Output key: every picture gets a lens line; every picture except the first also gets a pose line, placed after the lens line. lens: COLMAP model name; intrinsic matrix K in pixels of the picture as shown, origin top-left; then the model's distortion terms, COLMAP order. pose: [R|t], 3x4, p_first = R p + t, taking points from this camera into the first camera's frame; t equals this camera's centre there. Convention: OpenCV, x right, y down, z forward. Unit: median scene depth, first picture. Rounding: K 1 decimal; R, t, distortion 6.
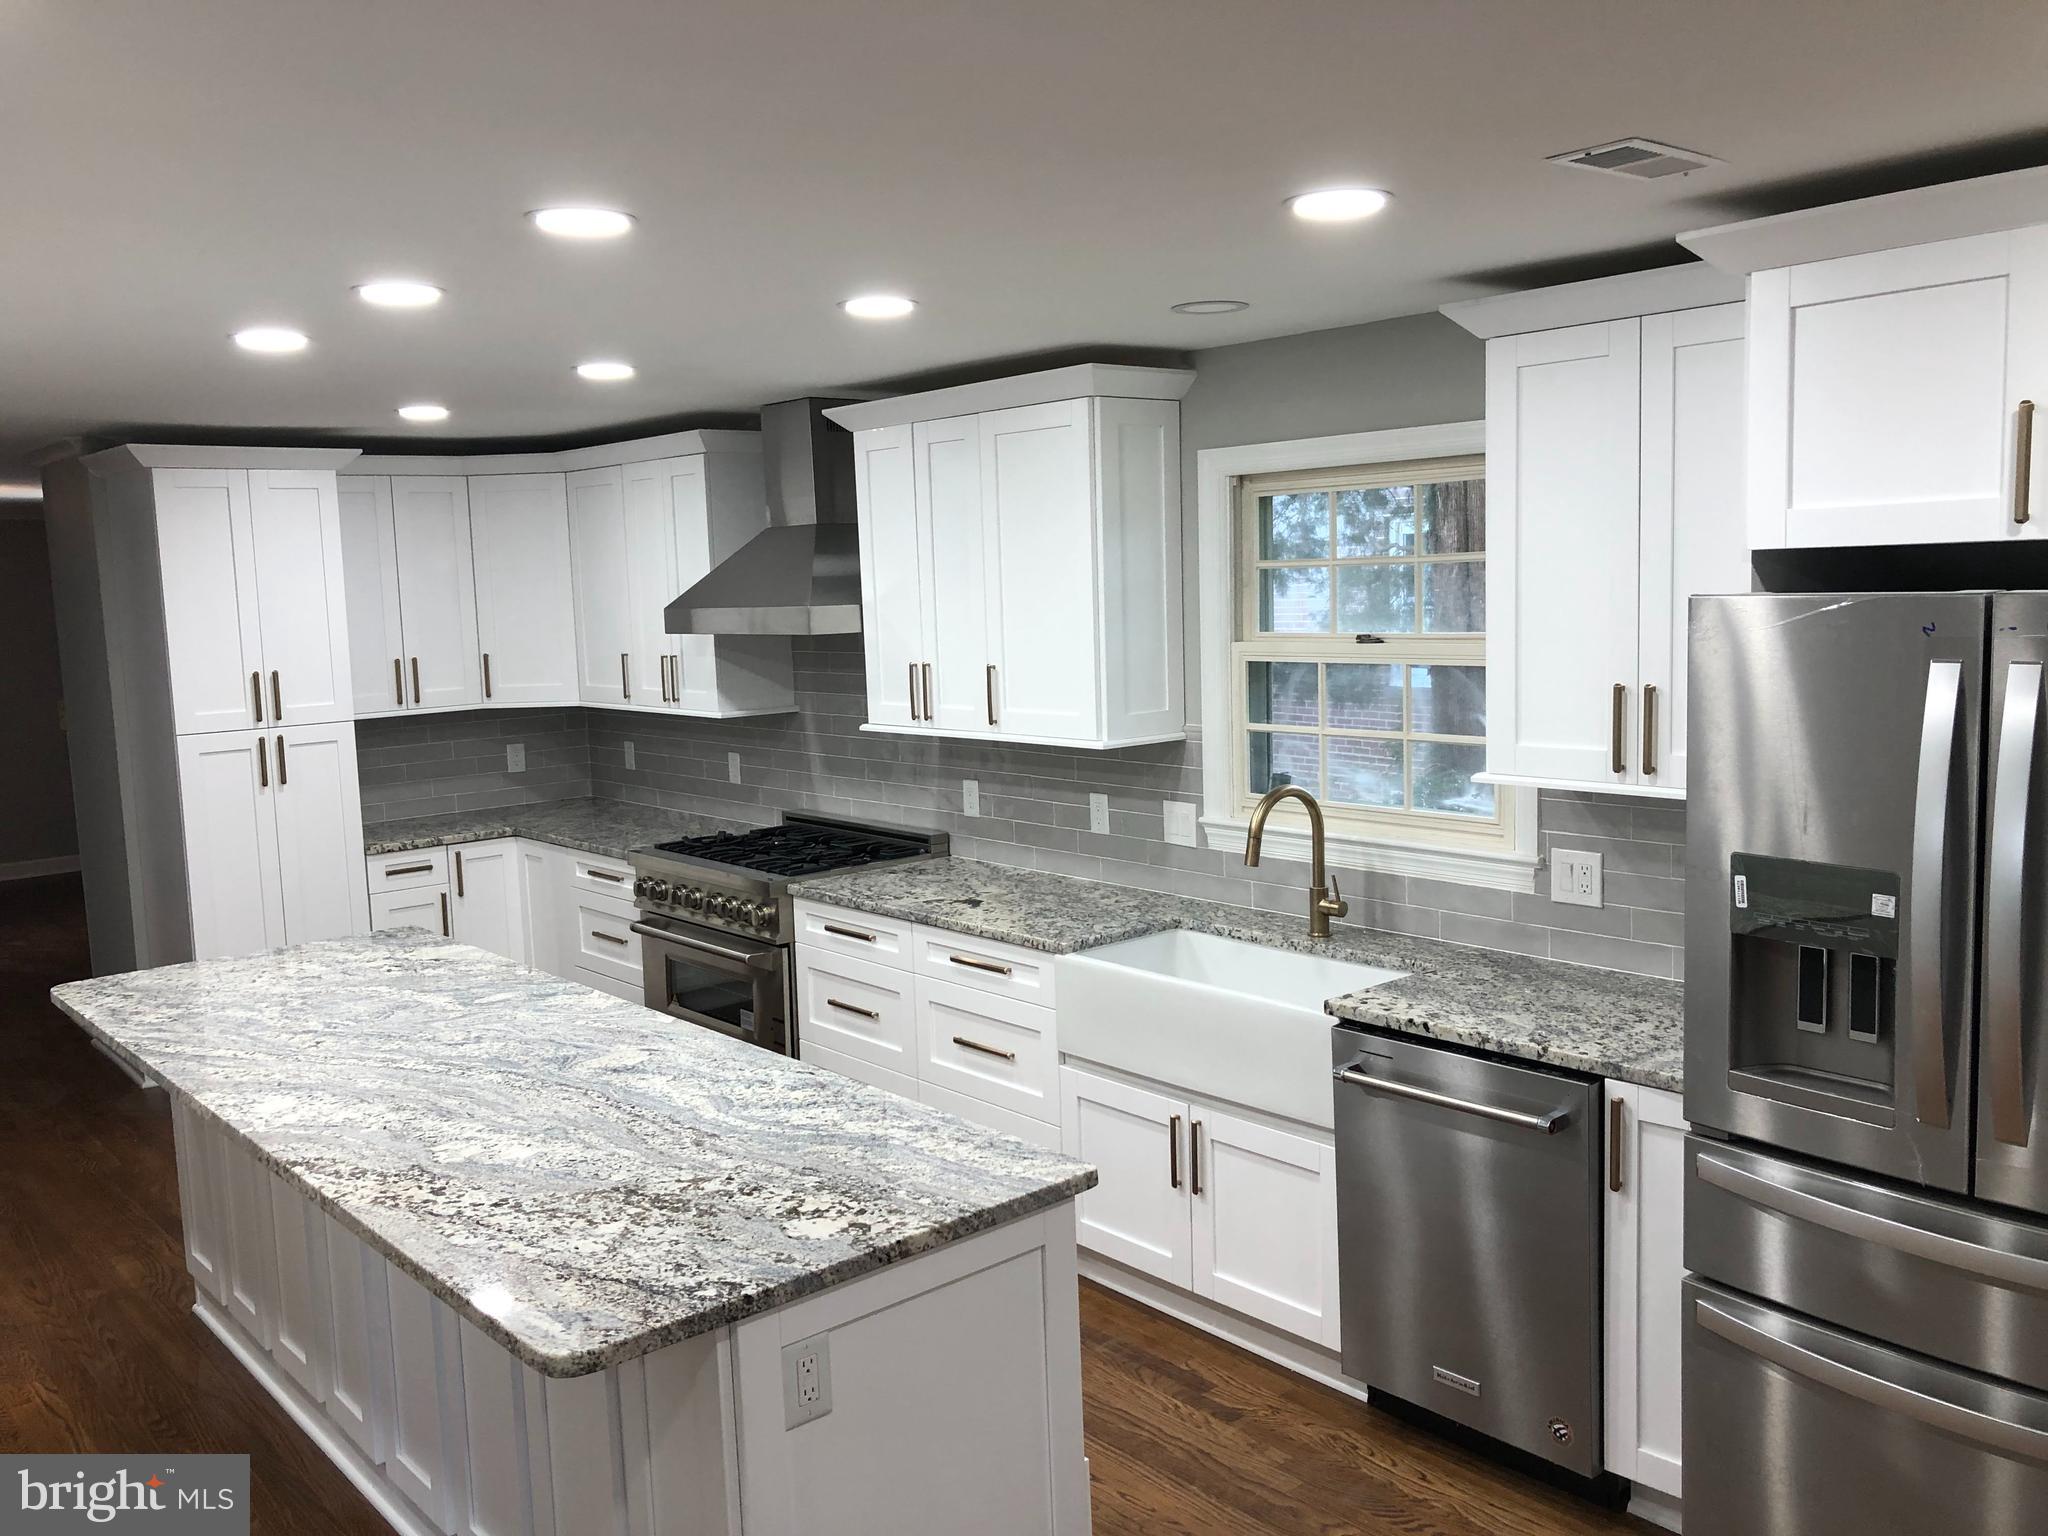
lens RADIAL K [[1668.6, 0, 1028.6], [0, 1668.6, 762.5], [0, 0, 1]] dist [0.112833, -0.316720]
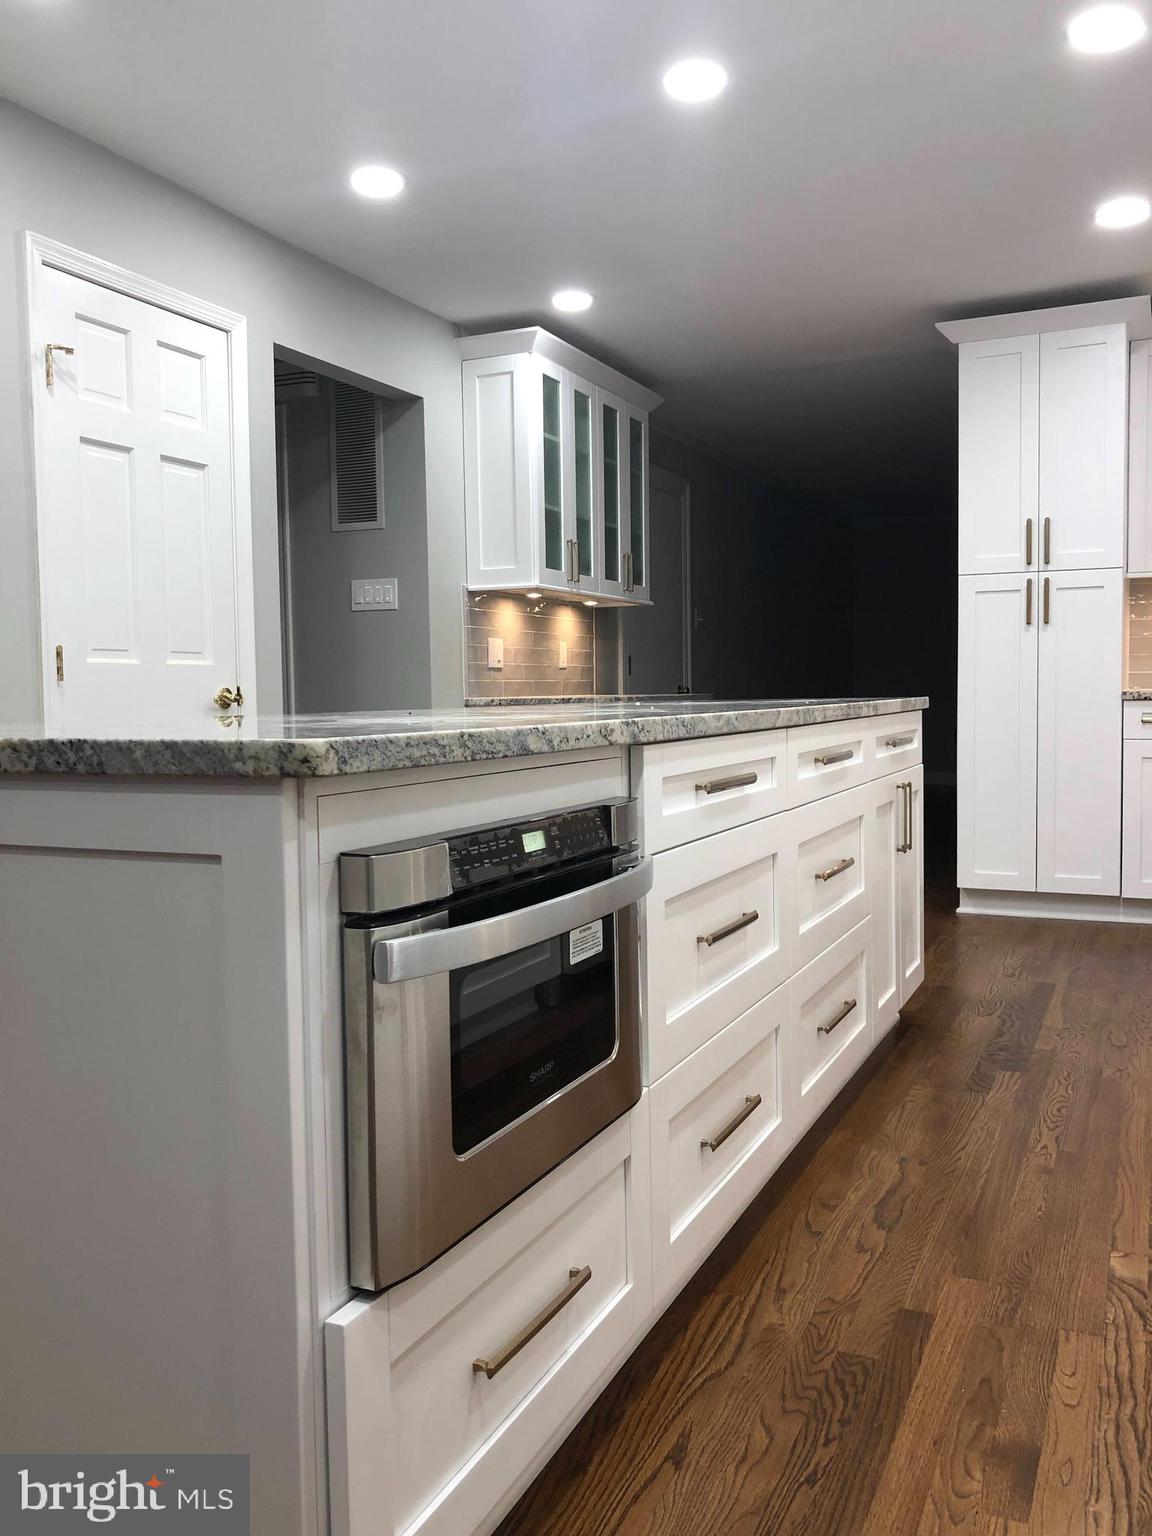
lens RADIAL K [[1265.7, 0, 585.1], [0, 1265.7, 760.8], [0, 0, 1]] dist [0.003663, 0.014353]
pose [[0.409736, 0.081003, -0.908600, 0.215269], [-0.104846, 0.993630, 0.041303, 0.115209], [0.906159, 0.078340, 0.415619, 0.473851]]
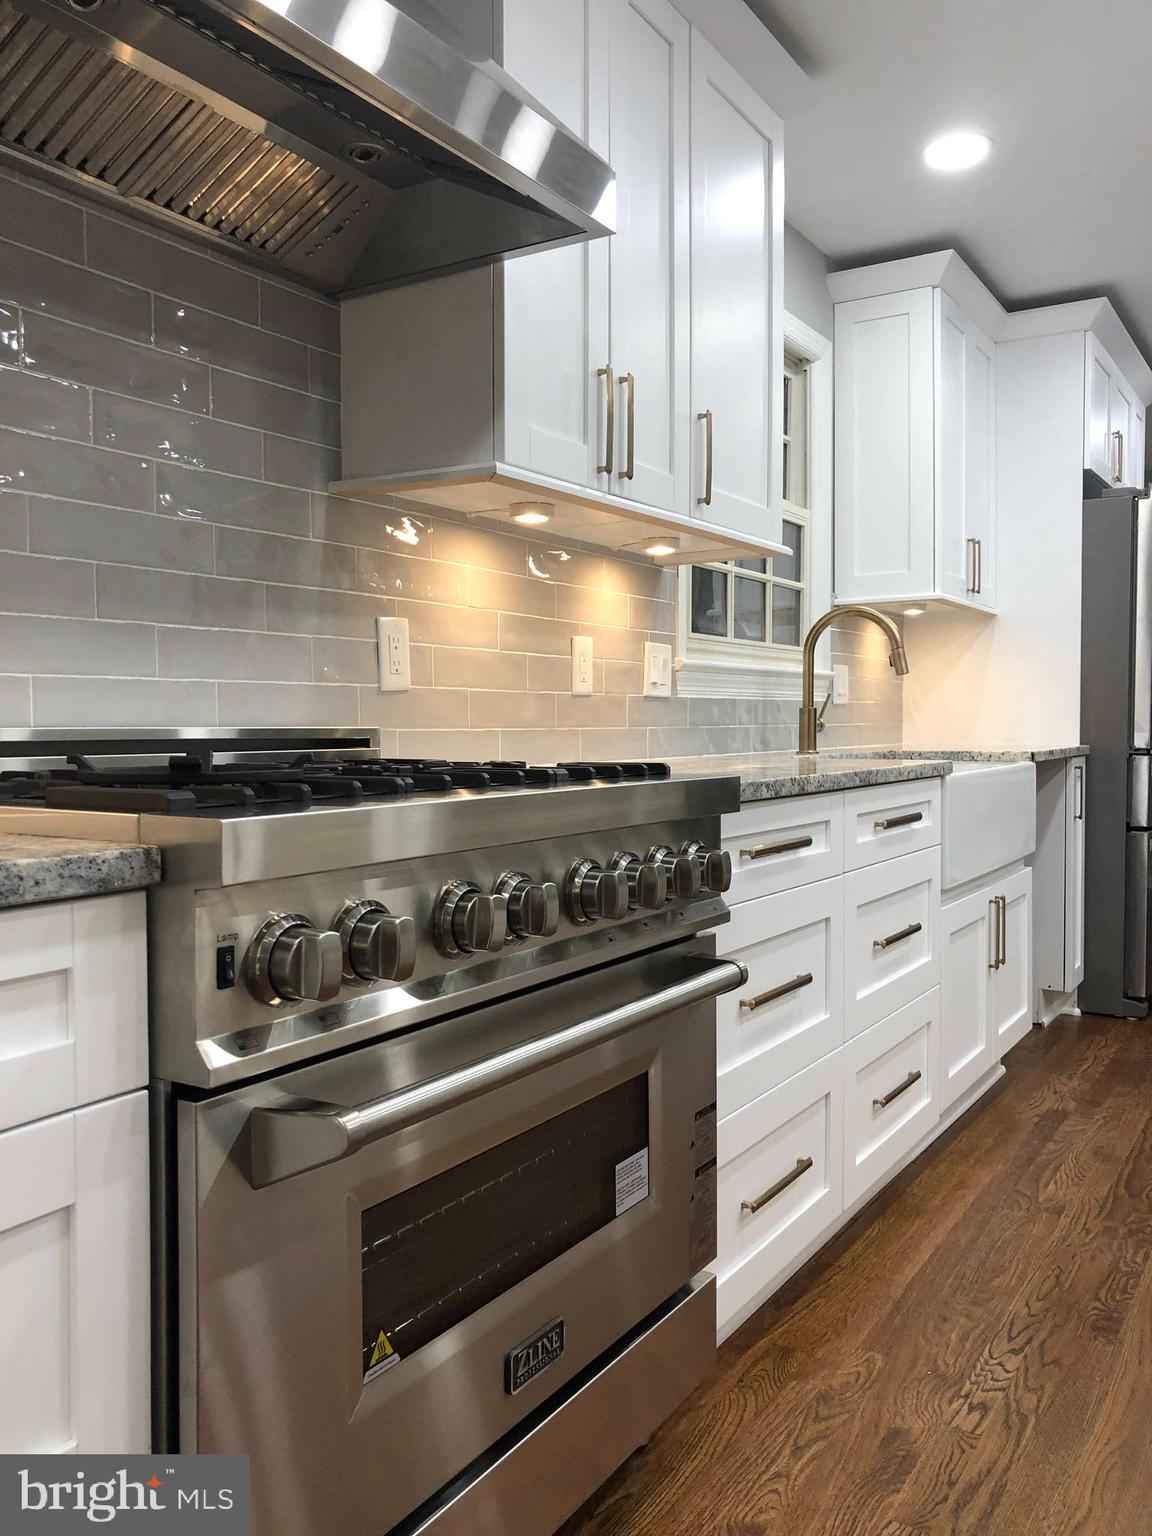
lens RADIAL K [[1265.1, 0, 576.0], [0, 1265.1, 768.0], [0, 0, 1]] dist [-0.002319, 0.057647]
pose [[-0.295878, -0.001264, 0.955225, -0.456875], [0.121899, 0.991773, 0.039070, 0.051626], [-0.947416, 0.128001, -0.293289, 1.139723]]
